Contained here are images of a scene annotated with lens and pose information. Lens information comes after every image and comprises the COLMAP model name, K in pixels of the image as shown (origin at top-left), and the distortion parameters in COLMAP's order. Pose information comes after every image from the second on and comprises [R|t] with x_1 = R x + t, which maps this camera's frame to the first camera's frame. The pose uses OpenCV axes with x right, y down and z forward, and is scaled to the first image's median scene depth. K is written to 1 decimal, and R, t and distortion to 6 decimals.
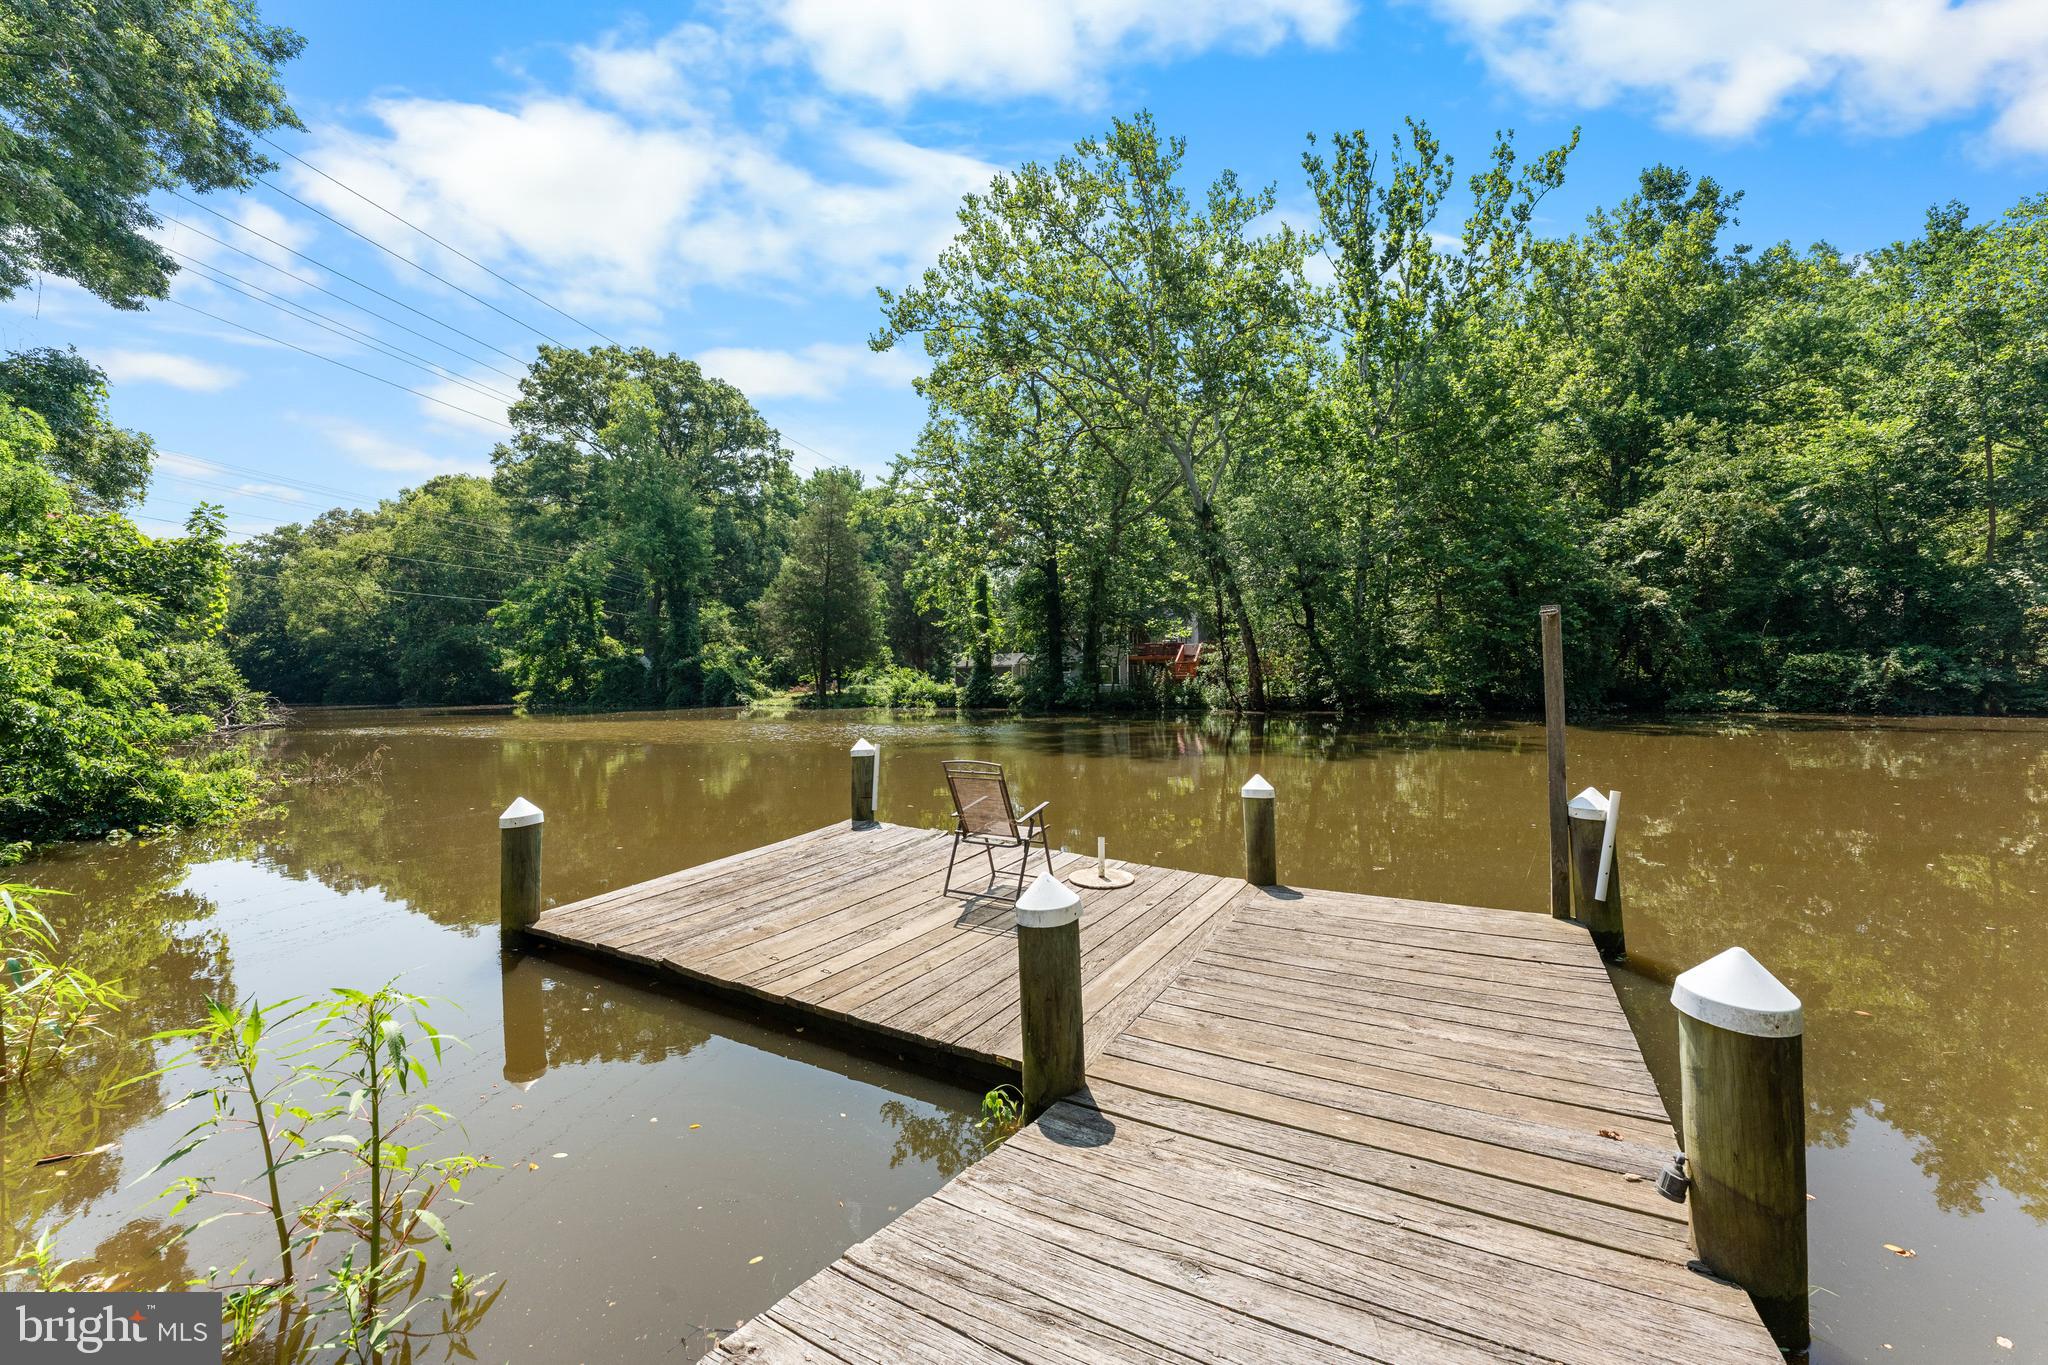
lens RADIAL K [[820.5, 0, 1026.5], [0, 820.5, 660.5], [0, 0, 1]] dist [-0.000080, -0.000207]
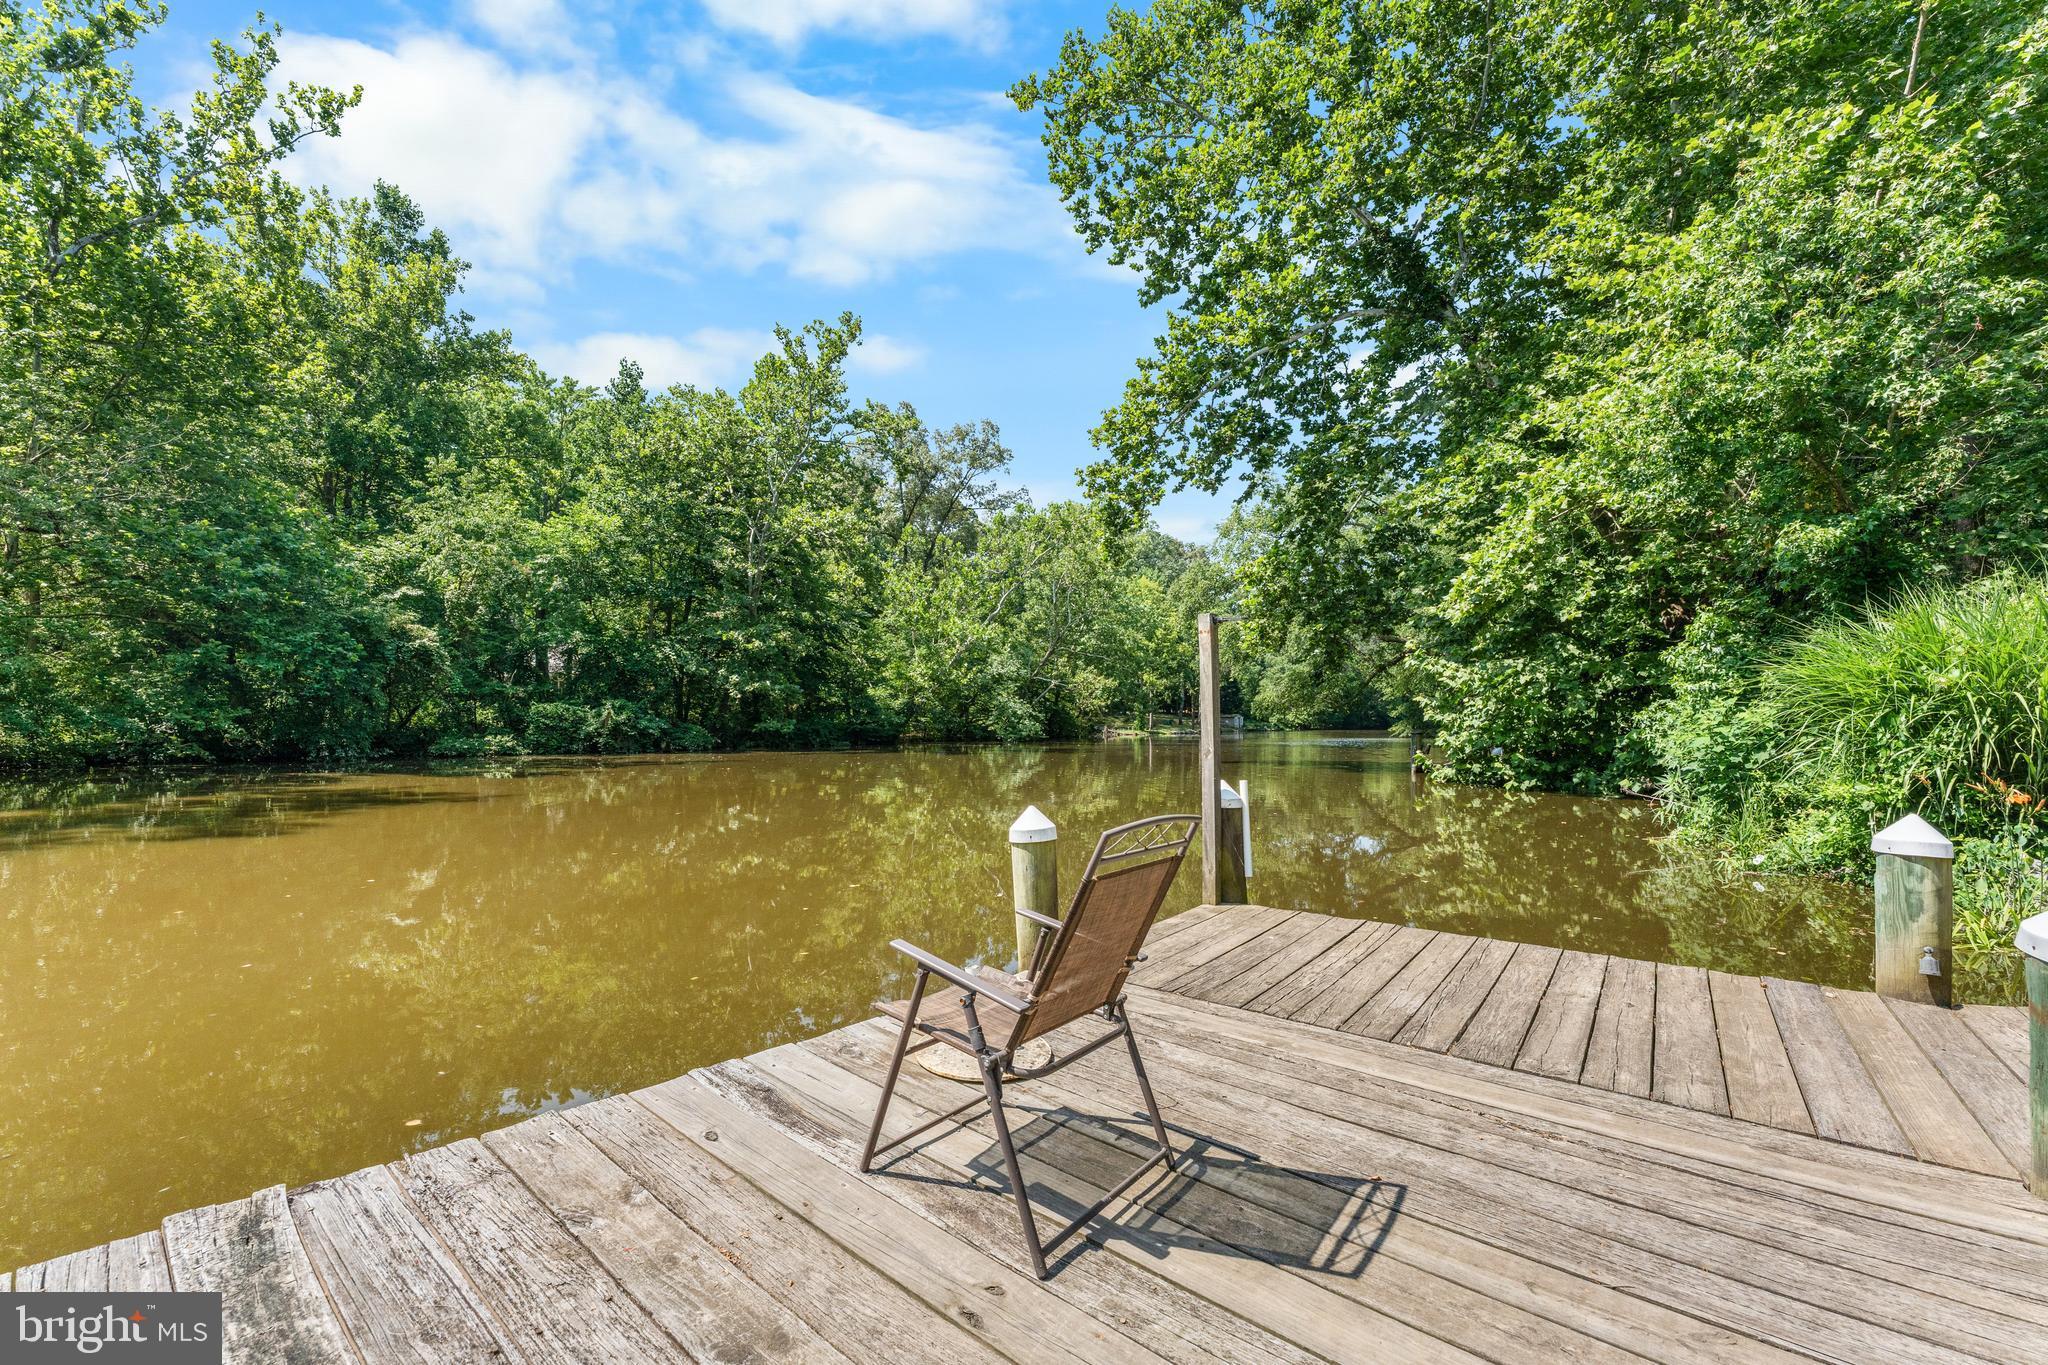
lens RADIAL K [[830.8, 0, 1021.9], [0, 830.8, 702.8], [0, 0, 1]] dist [0.000124, -0.000075]
pose [[0.134632, 0.038579, 0.990144, -0.084980], [-0.023413, 0.999087, -0.035743, 0.016796], [-0.990619, -0.018370, 0.135412, 0.197877]]
